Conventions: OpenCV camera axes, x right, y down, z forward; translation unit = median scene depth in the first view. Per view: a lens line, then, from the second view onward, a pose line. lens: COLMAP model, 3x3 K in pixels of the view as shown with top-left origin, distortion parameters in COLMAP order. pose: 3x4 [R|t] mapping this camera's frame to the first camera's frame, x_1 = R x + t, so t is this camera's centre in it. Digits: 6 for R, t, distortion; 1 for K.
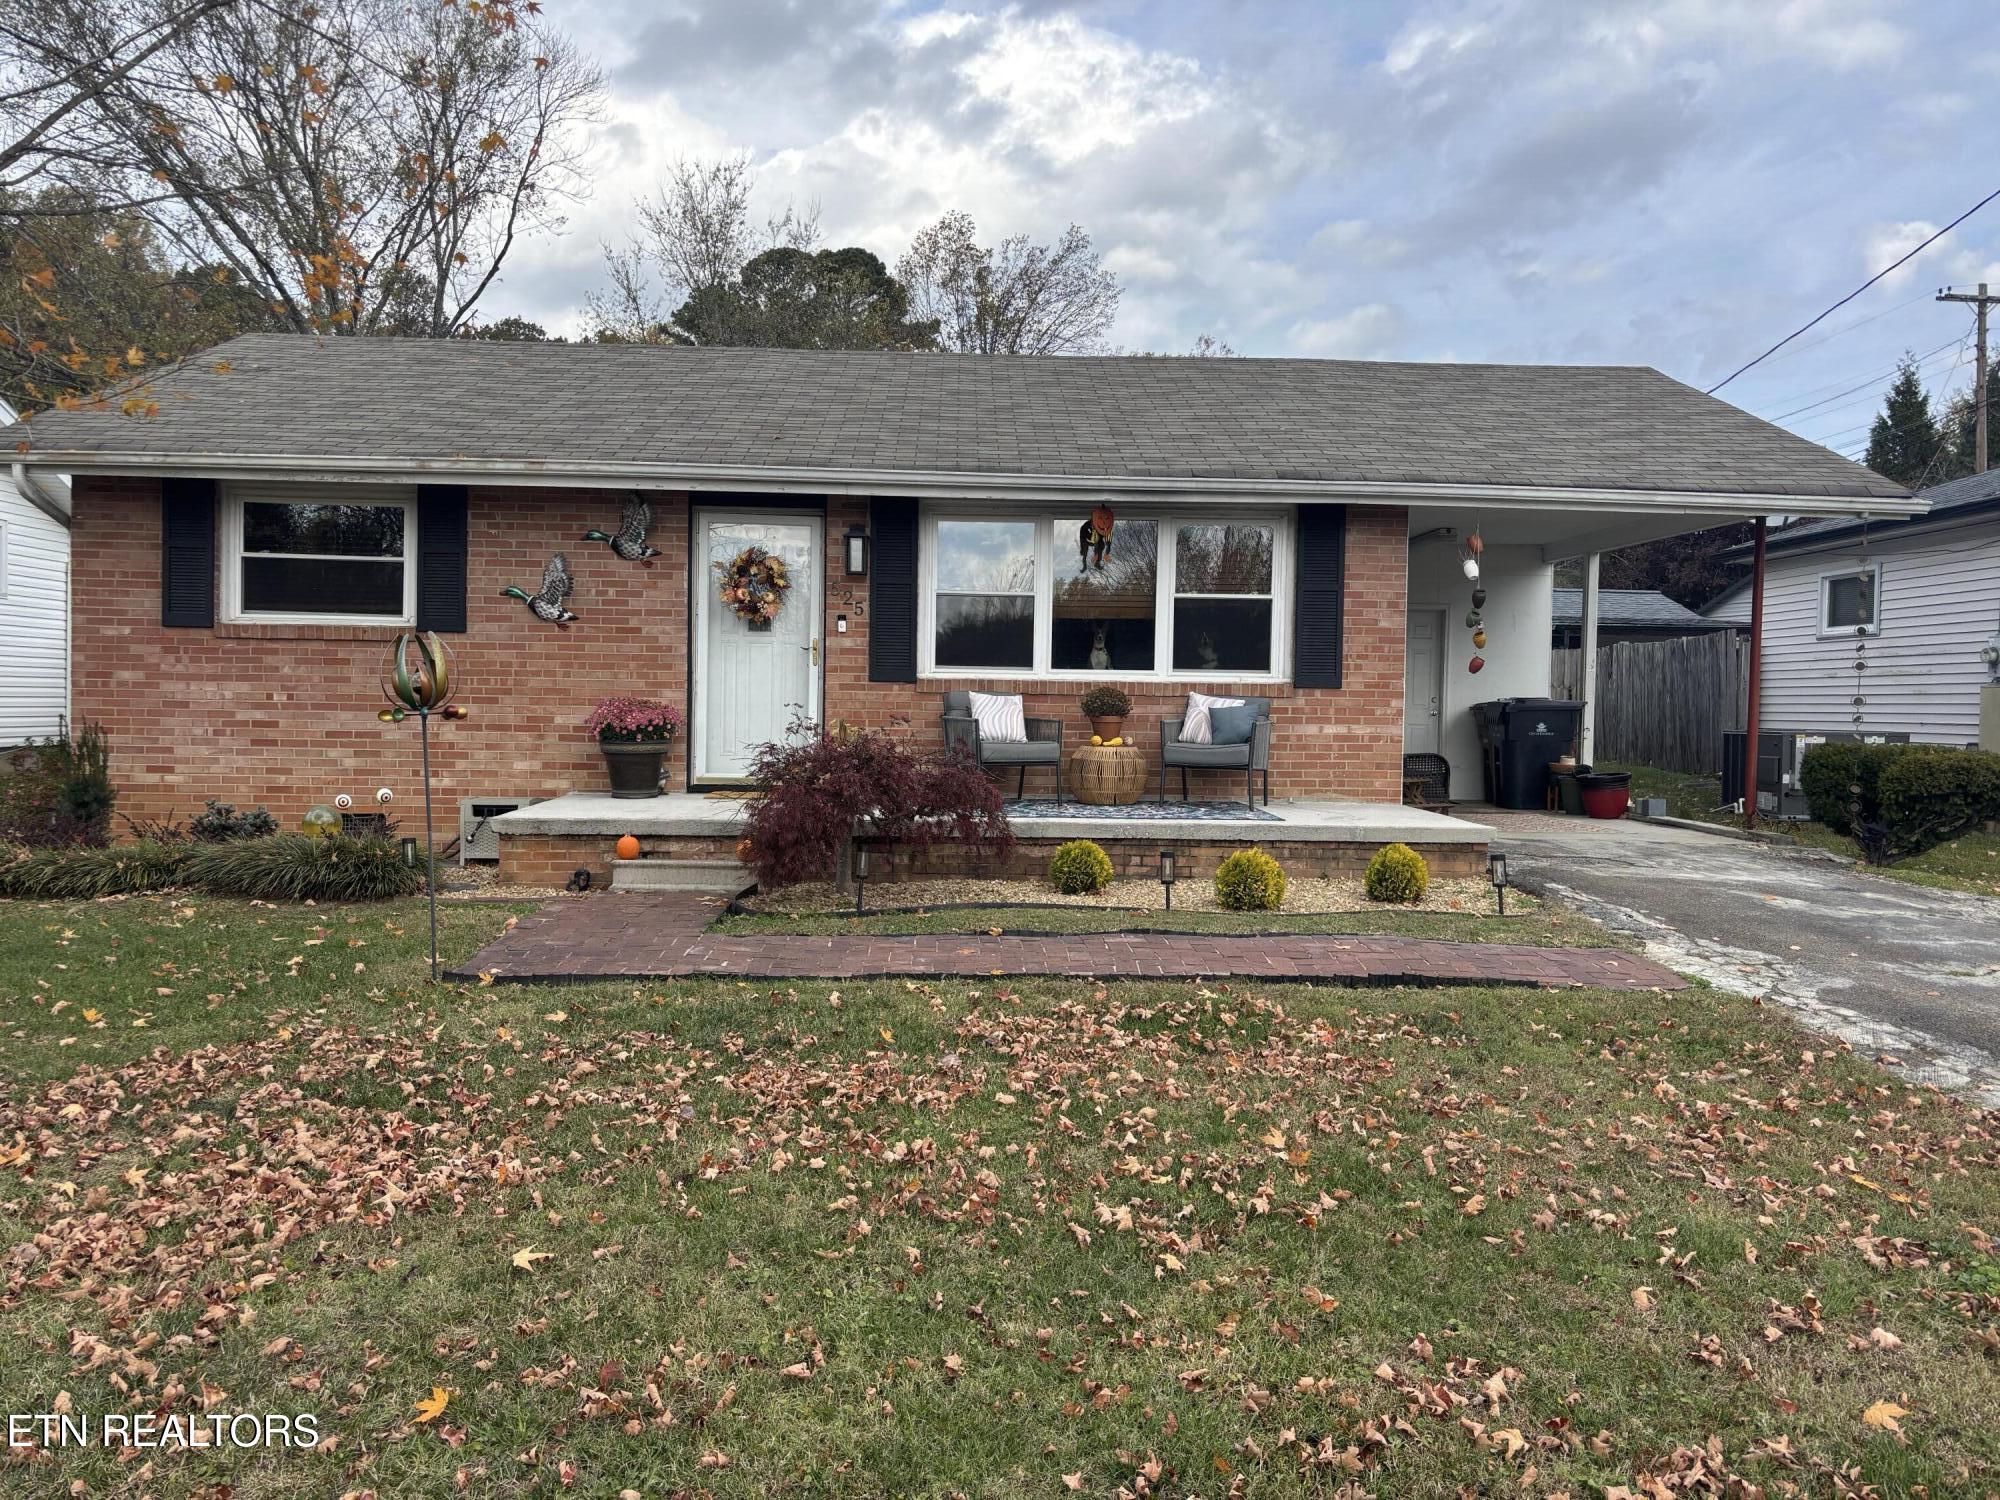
lens RADIAL K [[1499.1, 0, 1000.4], [0, 1499.1, 730.1], [0, 0, 1]] dist [0.054385, -0.057614]
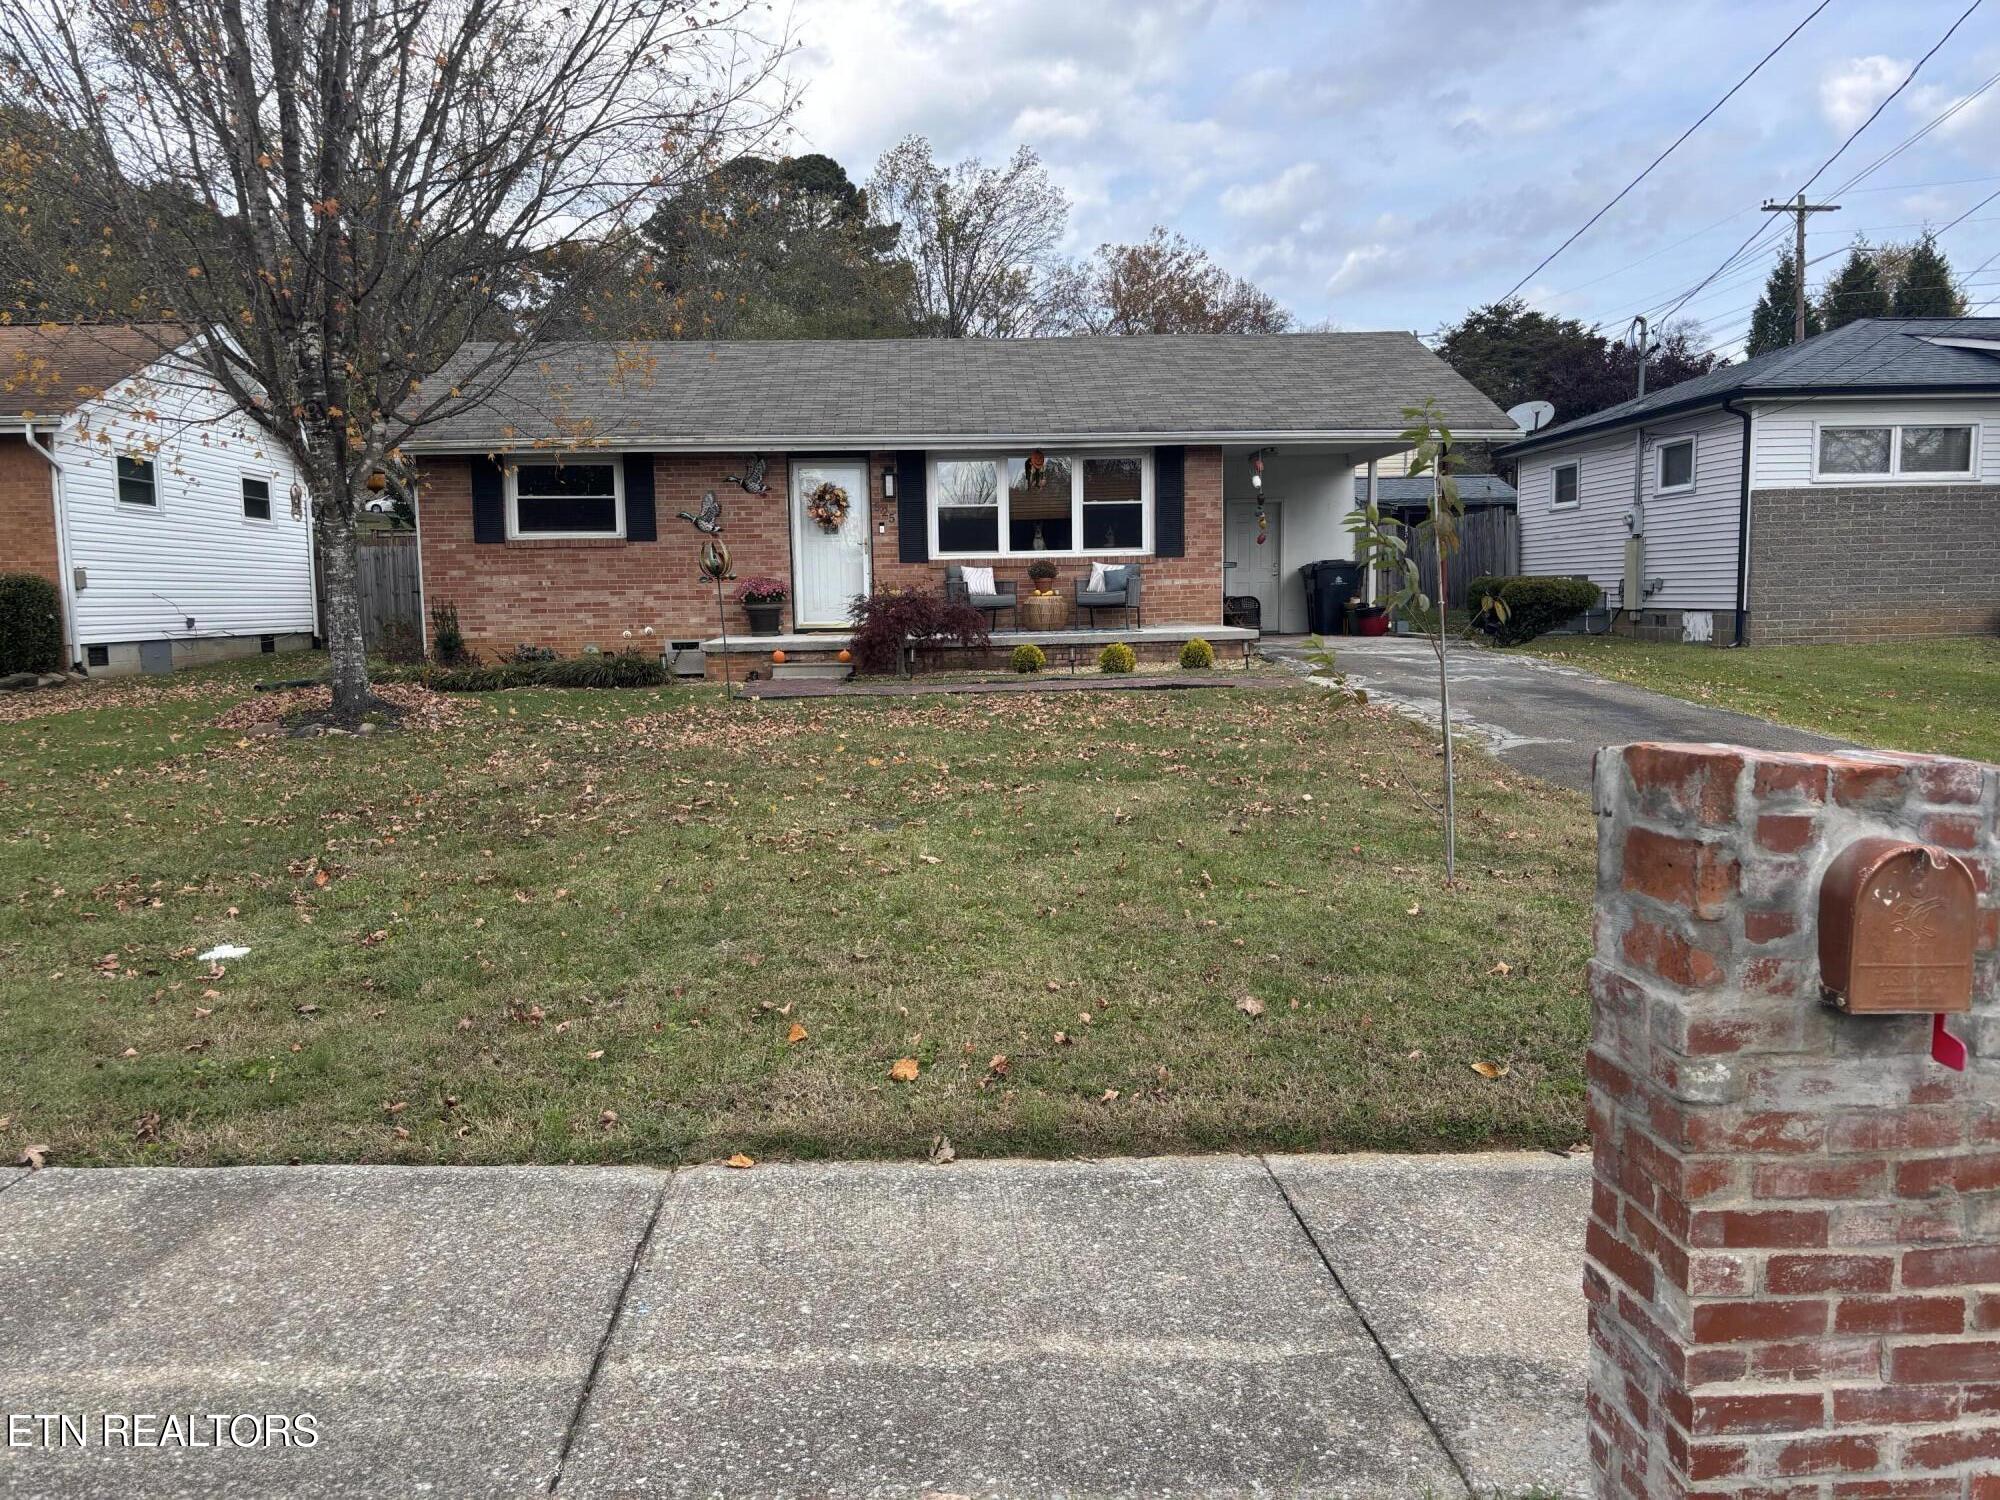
lens RADIAL K [[1499.1, 0, 1046.0], [0, 1499.1, 752.6], [0, 0, 1]] dist [0.054385, -0.057614]
pose [[0.998160, -0.041446, 0.044265, -0.008539], [0.037454, 0.995460, 0.087501, 0.037929], [-0.047690, -0.085682, 0.995181, -0.678968]]
